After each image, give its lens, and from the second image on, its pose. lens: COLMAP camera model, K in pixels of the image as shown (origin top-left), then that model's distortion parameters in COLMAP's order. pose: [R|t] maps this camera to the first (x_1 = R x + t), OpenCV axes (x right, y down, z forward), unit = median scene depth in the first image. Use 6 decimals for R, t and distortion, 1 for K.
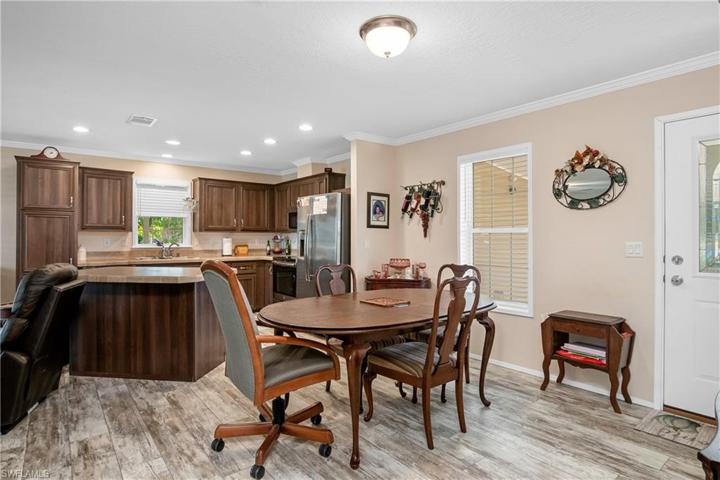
lens RADIAL K [[388.1, 0, 357.0], [0, 388.1, 231.0], [0, 0, 1]] dist [-0.015827, 0.001538]
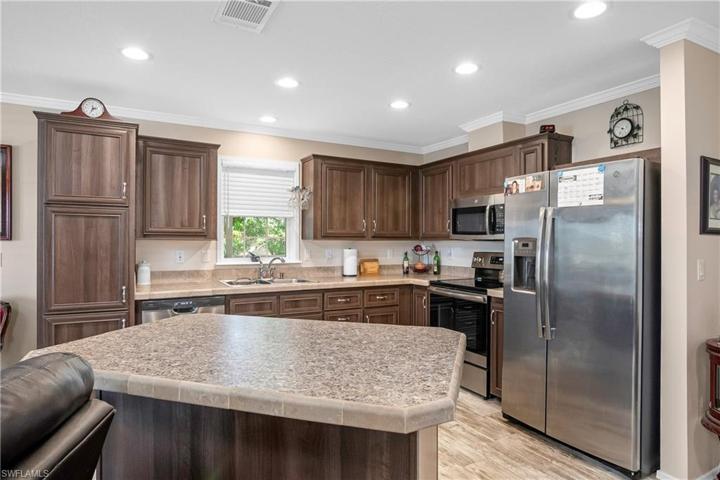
lens RADIAL K [[417.3, 0, 359.6], [0, 417.3, 238.0], [0, 0, 1]] dist [-0.005520, -0.004101]
pose [[0.986030, -0.000011, -0.166569, -0.235058], [0.001297, 0.999970, 0.007610, -0.006390], [0.166564, -0.007719, 0.986000, 0.360628]]
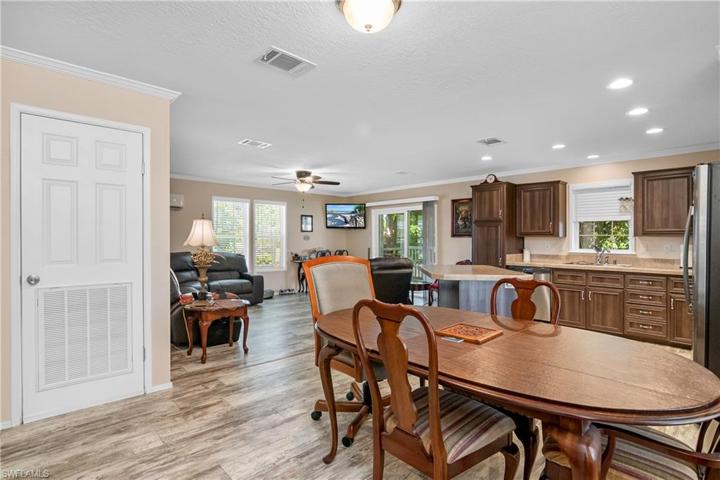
lens RADIAL K [[355.6, 0, 359.4], [0, 355.6, 236.3], [0, 0, 1]] dist [-0.011444, 0.000633]
pose [[0.077223, -0.010447, -0.996959, 0.336254], [0.005690, 0.999933, -0.010037, 0.006789], [0.996998, -0.004897, 0.077278, 0.369398]]
